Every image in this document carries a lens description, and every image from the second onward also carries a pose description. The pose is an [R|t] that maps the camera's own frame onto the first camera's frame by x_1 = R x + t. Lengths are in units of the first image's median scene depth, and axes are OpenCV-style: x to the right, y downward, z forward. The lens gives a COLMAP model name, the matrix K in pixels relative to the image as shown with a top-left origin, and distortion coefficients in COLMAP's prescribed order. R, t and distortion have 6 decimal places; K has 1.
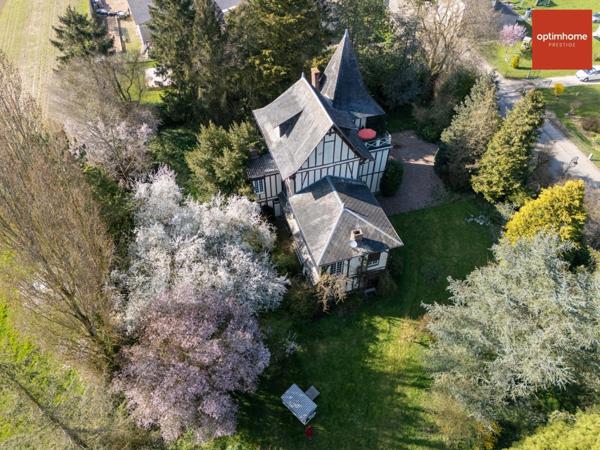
lens RADIAL K [[443.3, 0, 300.0], [0, 443.3, 225.0], [0, 0, 1]] dist [0.032093, -0.003350]
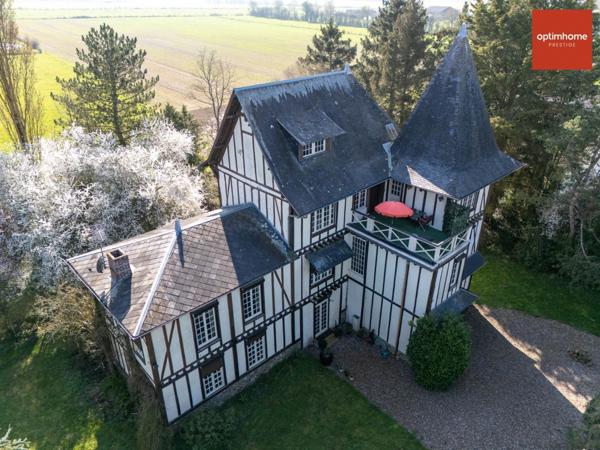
lens RADIAL K [[425.5, 0, 300.0], [0, 425.5, 225.0], [0, 0, 1]] dist [0.006022, 0.000439]
pose [[0.421763, 0.425460, -0.800687, 0.565985], [-0.662652, 0.747382, 0.048083, -0.163946], [0.618876, 0.510297, 0.597151, 0.744240]]
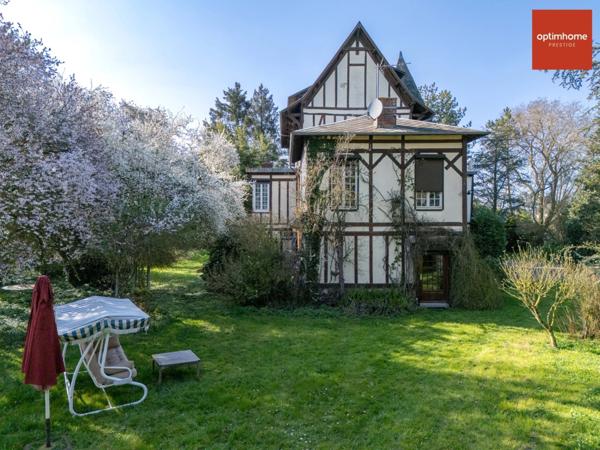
lens RADIAL K [[443.3, 0, 300.0], [0, 443.3, 225.0], [0, 0, 1]] dist [0.032093, -0.003350]
pose [[0.964373, 0.005729, -0.264484, 0.155423], [-0.195140, 0.690441, -0.696572, 0.441008], [0.178620, 0.723366, 0.666960, 0.686806]]
